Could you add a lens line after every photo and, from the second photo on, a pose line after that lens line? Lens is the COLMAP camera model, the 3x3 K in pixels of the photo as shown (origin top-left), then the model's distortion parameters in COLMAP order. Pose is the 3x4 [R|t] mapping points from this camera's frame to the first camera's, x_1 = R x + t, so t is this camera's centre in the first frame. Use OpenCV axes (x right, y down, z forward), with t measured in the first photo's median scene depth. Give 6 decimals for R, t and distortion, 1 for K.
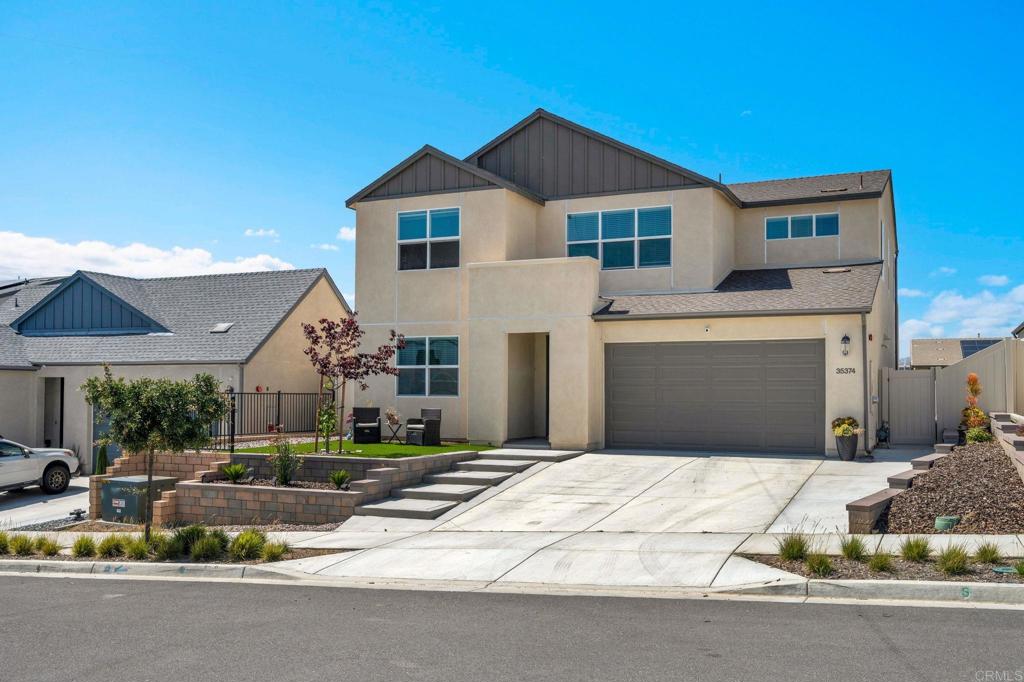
lens RADIAL K [[931.1, 0, 533.5], [0, 931.1, 343.9], [0, 0, 1]] dist [-0.001322, -0.011023]
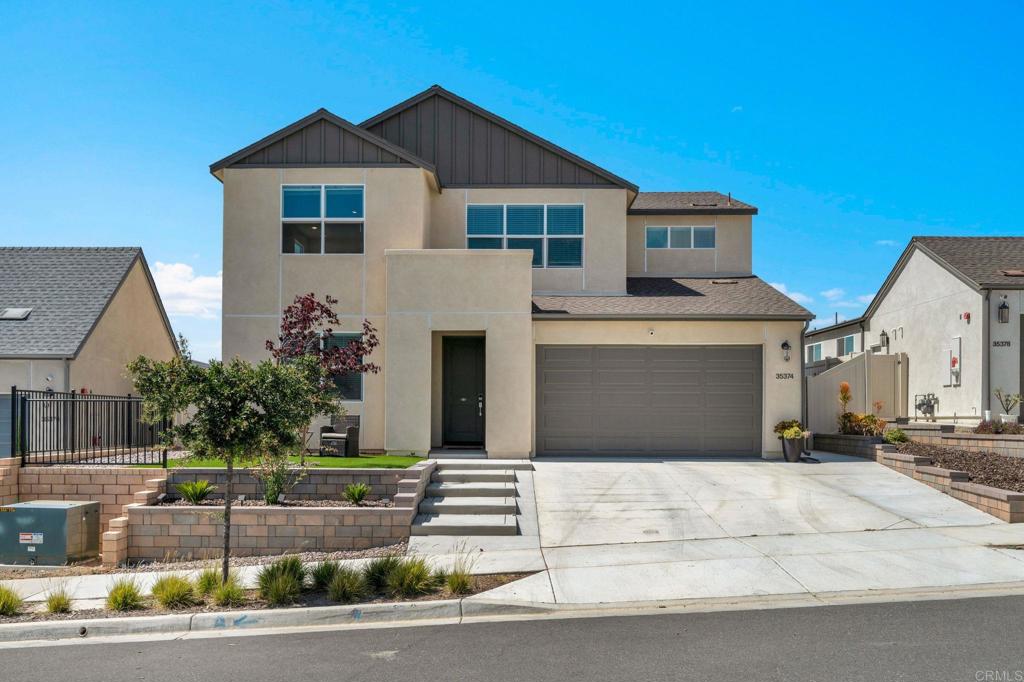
lens RADIAL K [[921.5, 0, 505.8], [0, 921.5, 391.8], [0, 0, 1]] dist [-0.011580, 0.007509]
pose [[0.919637, 0.010015, 0.392642, -0.298010], [-0.020639, 0.999526, 0.022845, 0.024967], [-0.392227, -0.029113, 0.919407, 0.151436]]
